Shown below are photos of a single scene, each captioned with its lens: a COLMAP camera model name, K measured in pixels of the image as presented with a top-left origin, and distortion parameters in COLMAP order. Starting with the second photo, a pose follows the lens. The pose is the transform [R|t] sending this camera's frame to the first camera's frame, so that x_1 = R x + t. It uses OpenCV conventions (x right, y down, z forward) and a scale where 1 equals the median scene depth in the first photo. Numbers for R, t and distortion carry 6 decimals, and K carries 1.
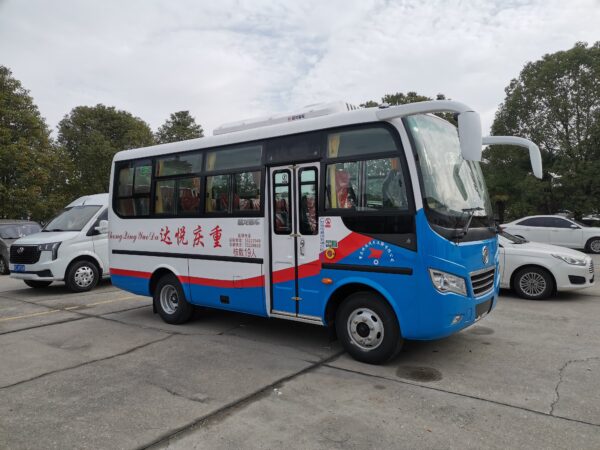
lens RADIAL K [[443.3, 0, 300.0], [0, 443.3, 225.0], [0, 0, 1]] dist [0.063484, -0.040843]
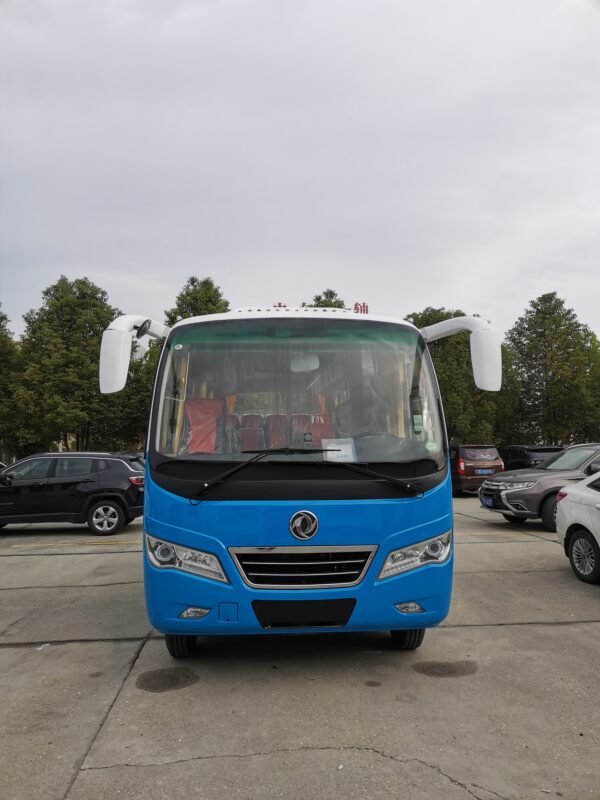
lens RADIAL K [[591.1, 0, 294.0], [0, 591.1, 399.3], [0, 0, 1]] dist [0.063484, -0.040843]
pose [[0.662249, -0.049846, -0.747624, 1.094399], [-0.012455, 0.996915, -0.077499, -0.045763], [0.749180, 0.060635, 0.659585, 0.461620]]
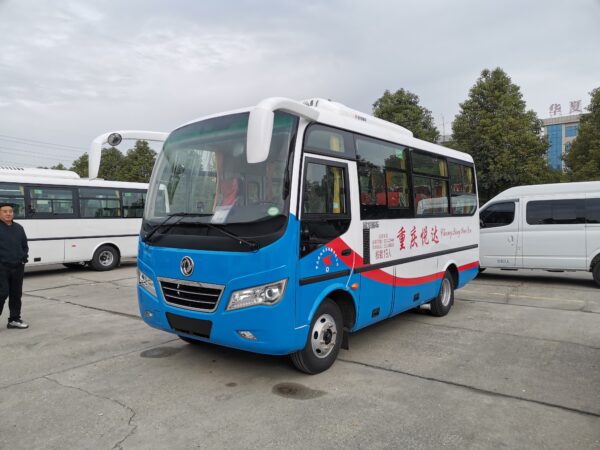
lens RADIAL K [[443.3, 0, 300.0], [0, 443.3, 225.0], [0, 0, 1]] dist [0.063484, -0.040843]
pose [[0.009696, 0.035848, -0.999310, 1.381497], [-0.010365, 0.999307, 0.035747, -0.051713], [0.999899, 0.010012, 0.010061, 1.291556]]
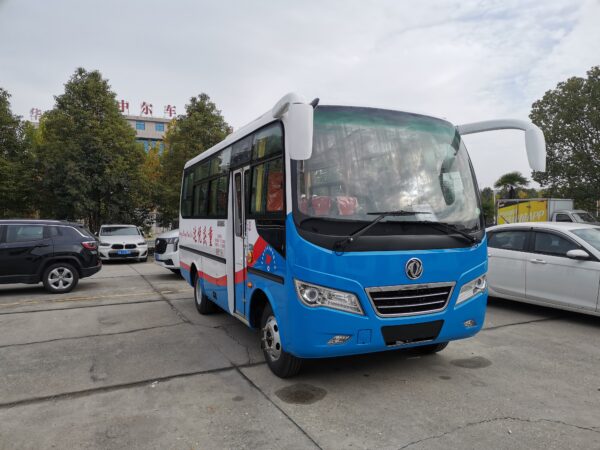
lens RADIAL K [[443.3, 0, 300.0], [0, 443.3, 225.0], [0, 0, 1]] dist [0.063484, -0.040843]
pose [[0.887423, 0.018673, -0.460578, 0.641150], [-0.018022, 0.999821, 0.005812, -0.015048], [0.460604, 0.003143, 0.887600, 0.184298]]
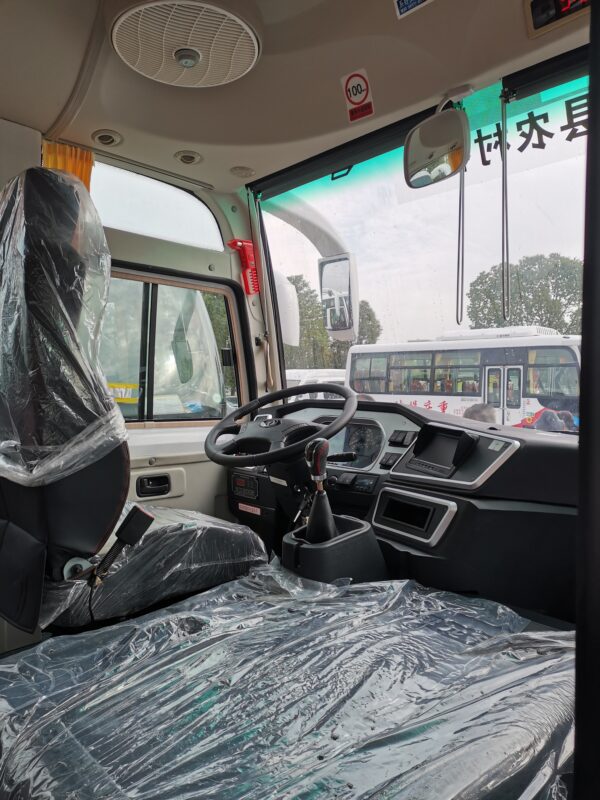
lens RADIAL K [[591.1, 0, 294.0], [0, 591.1, 399.3], [0, 0, 1]] dist [0.063484, -0.040843]
pose [[0.990042, 0.033204, -0.136803, -0.546897], [-0.032748, 0.999448, 0.005584, 0.002475], [0.136913, -0.001049, 0.990582, -1.497759]]
